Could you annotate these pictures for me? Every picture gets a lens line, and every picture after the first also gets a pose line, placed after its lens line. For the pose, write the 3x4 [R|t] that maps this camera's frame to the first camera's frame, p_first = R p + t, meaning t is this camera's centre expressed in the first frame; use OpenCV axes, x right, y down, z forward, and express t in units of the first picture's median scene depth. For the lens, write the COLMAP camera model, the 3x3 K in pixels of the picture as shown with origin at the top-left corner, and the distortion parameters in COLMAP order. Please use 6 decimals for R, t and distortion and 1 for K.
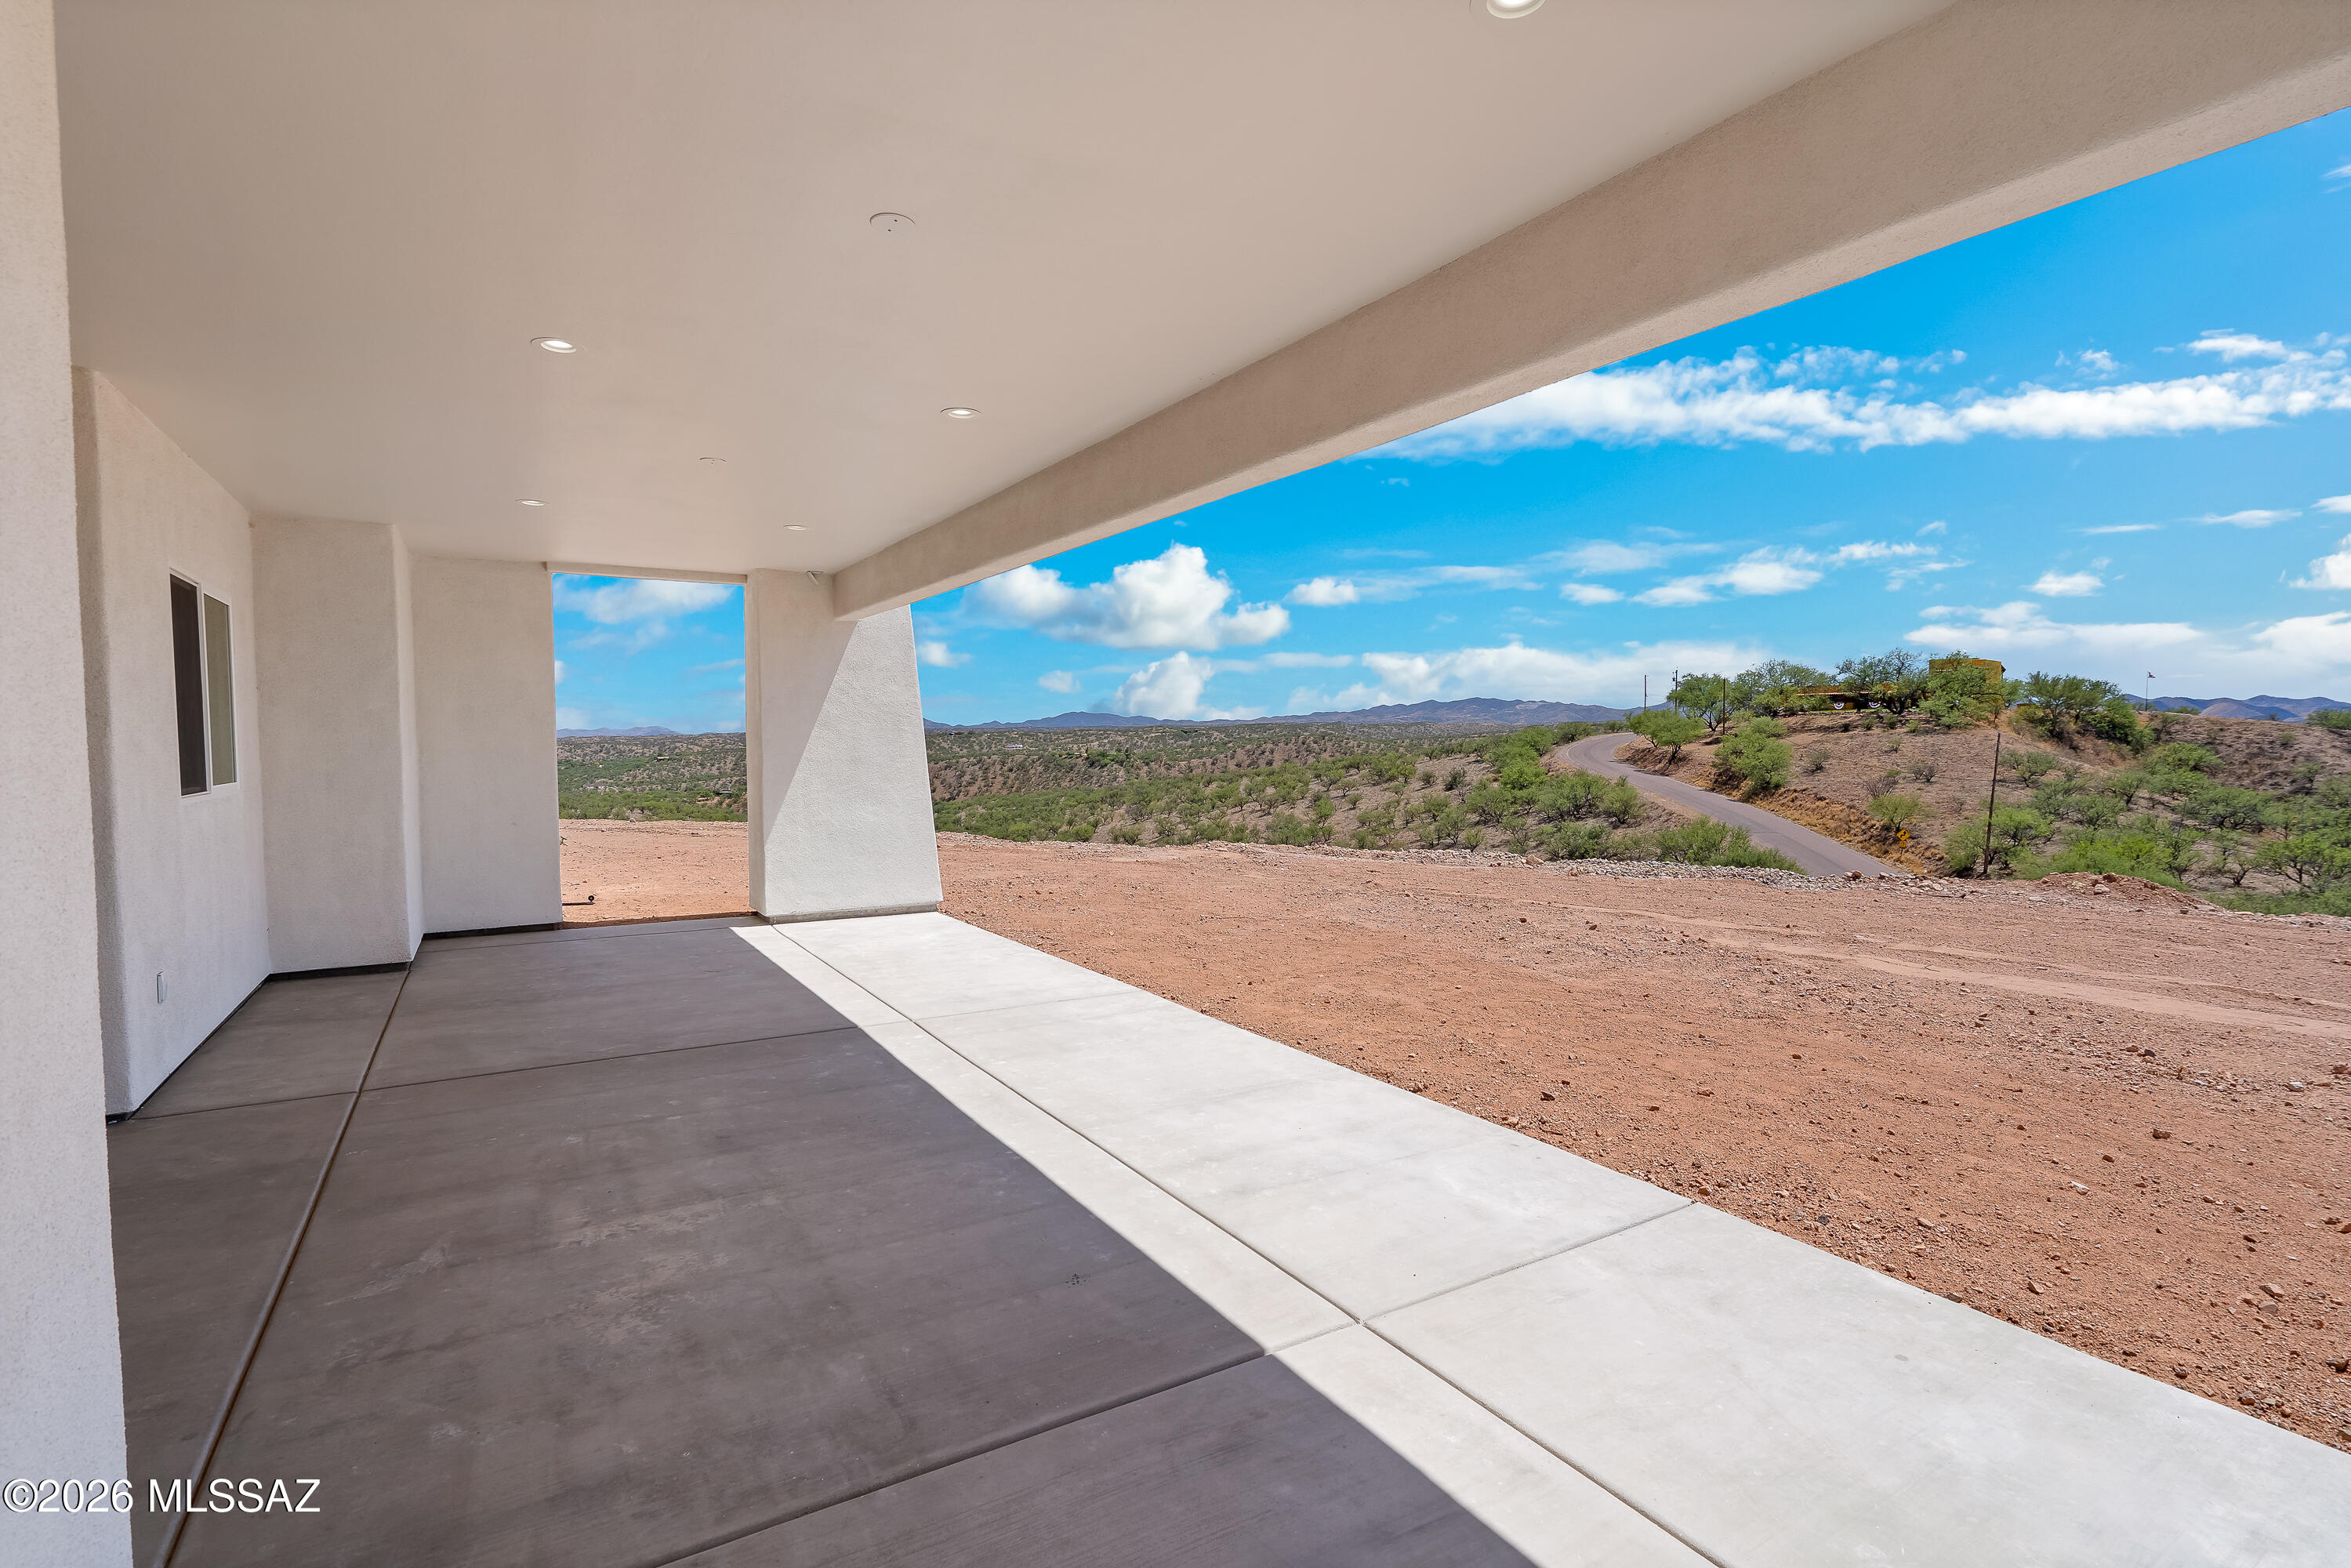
lens RADIAL K [[1075.7, 0, 1169.6], [0, 1075.7, 798.7], [0, 0, 1]] dist [-0.000012, 0.000165]
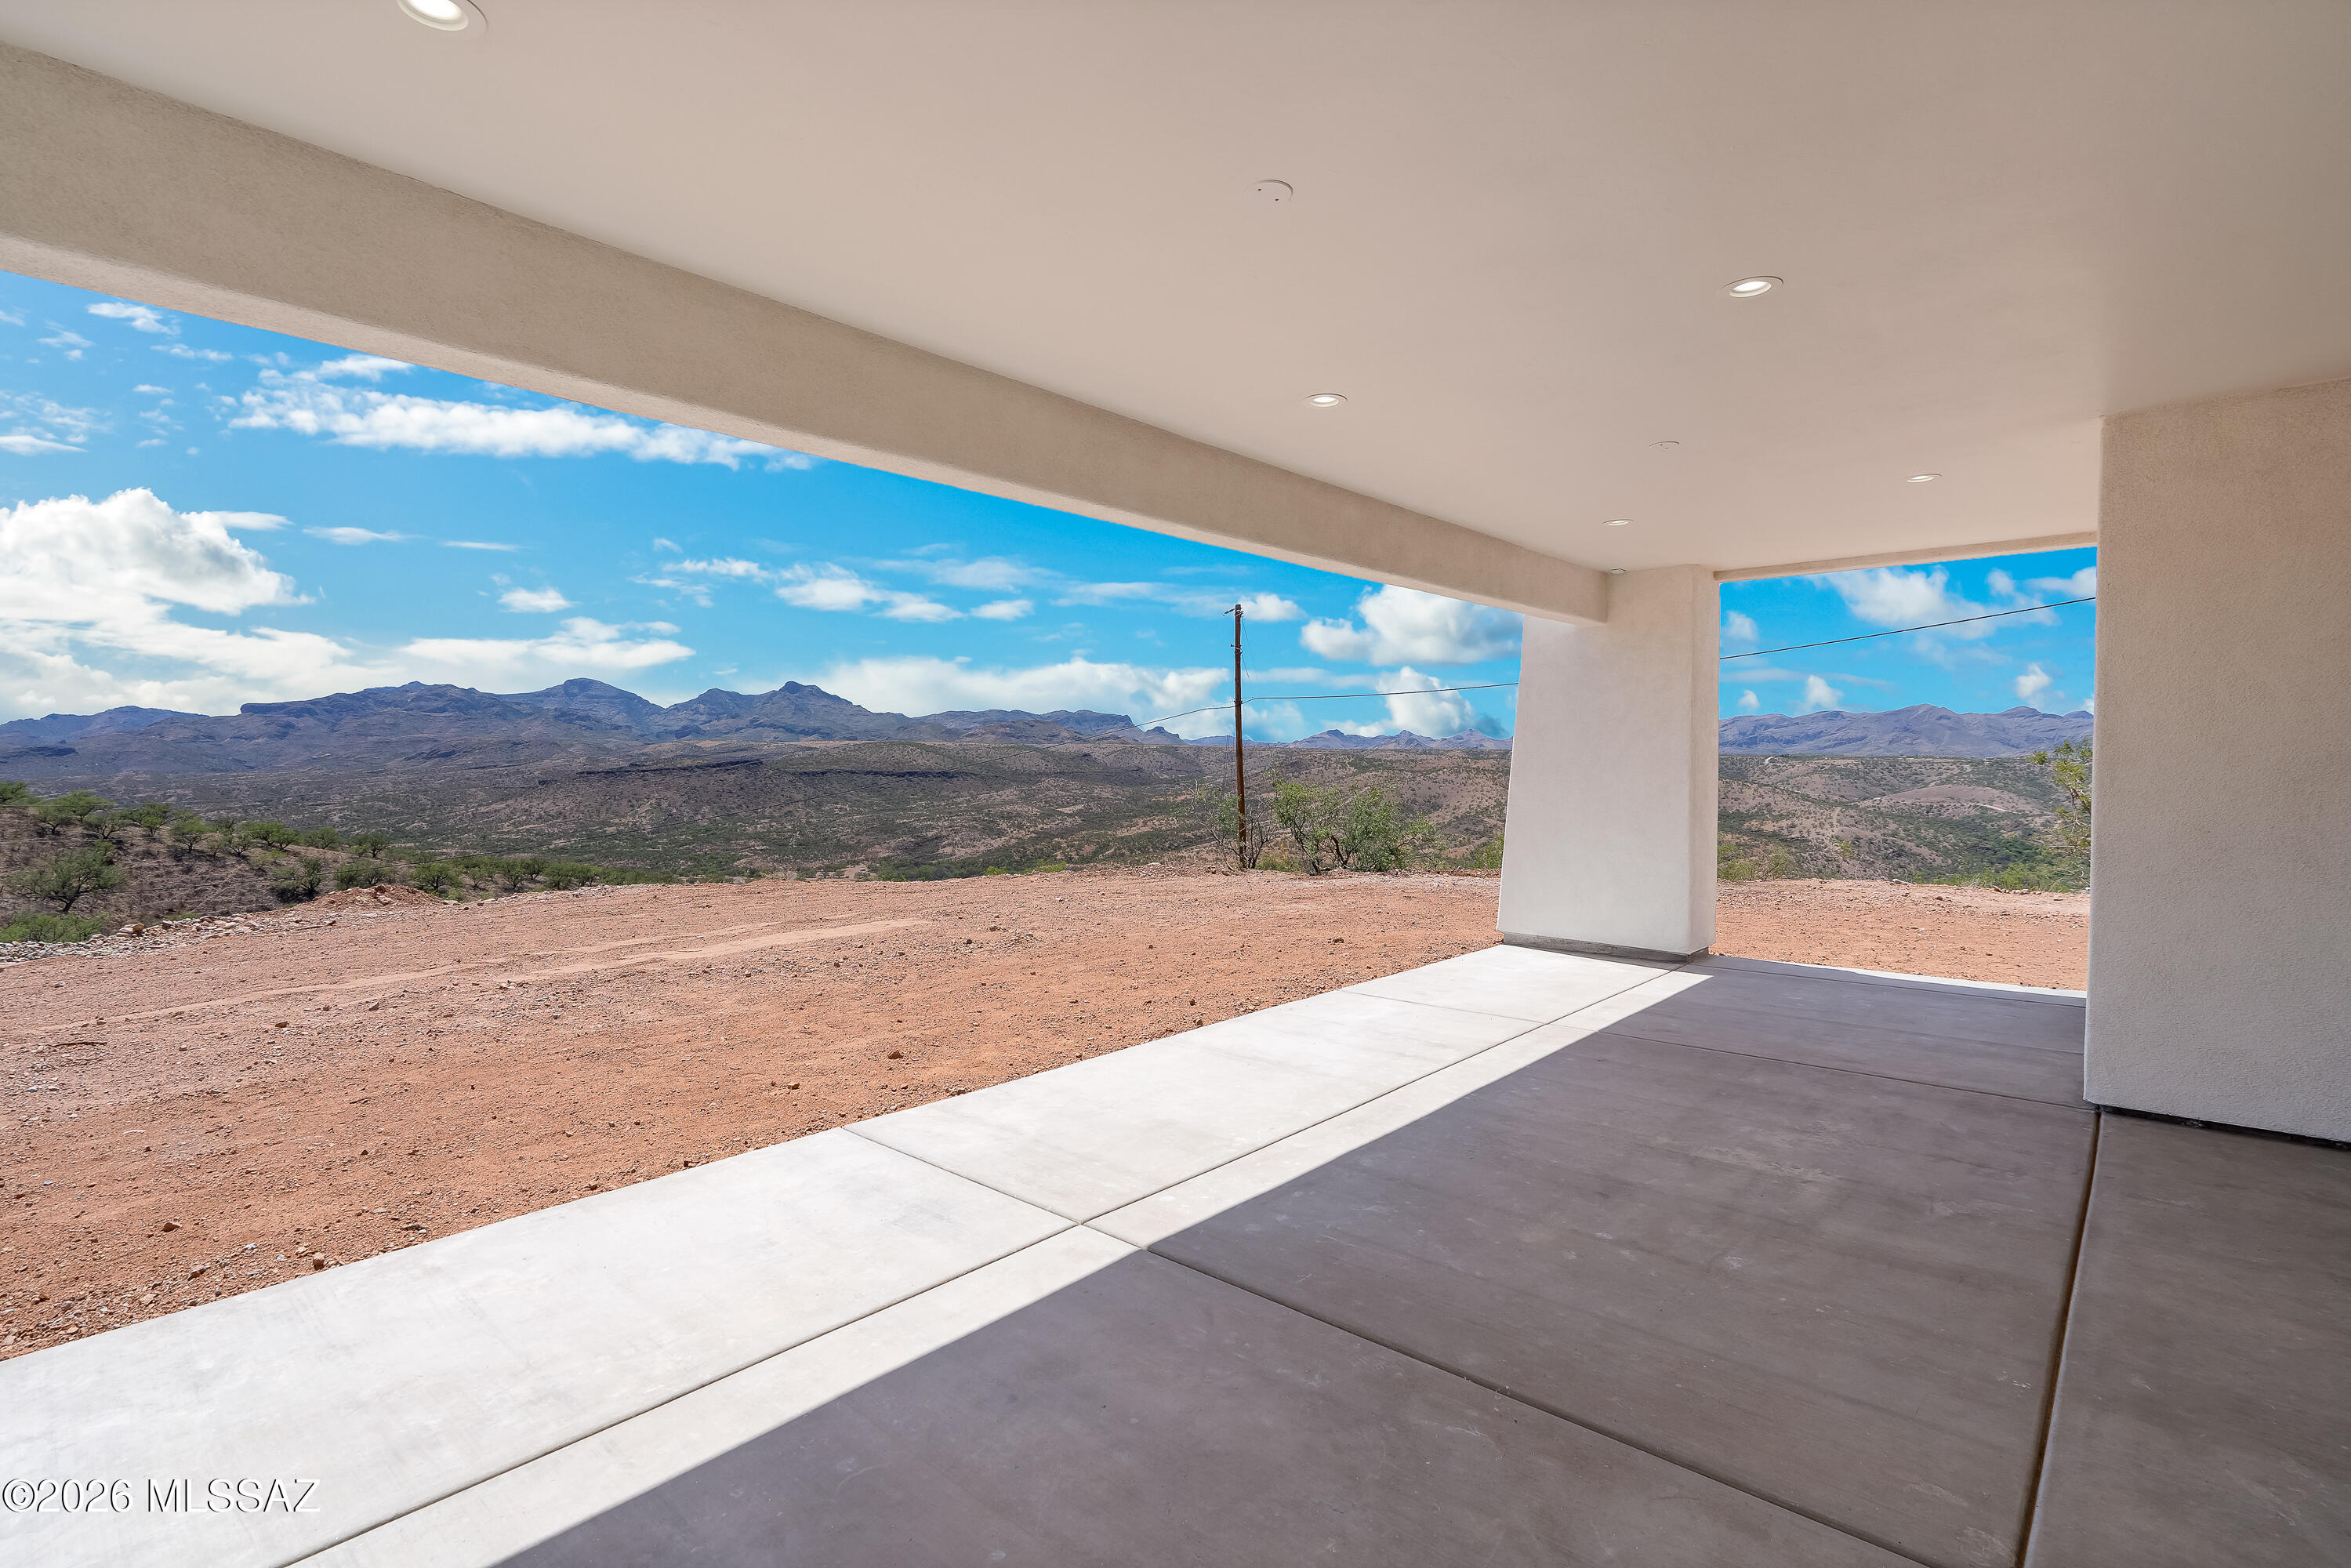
lens RADIAL K [[1104.0, 0, 1186.2], [0, 1104.0, 768.0], [0, 0, 1]] dist [-0.000212, 0.000070]
pose [[-0.287445, -0.001320, 0.957796, -1.292276], [0.052026, 0.998501, 0.016990, -0.078928], [-0.956383, 0.054714, -0.286945, 1.705077]]
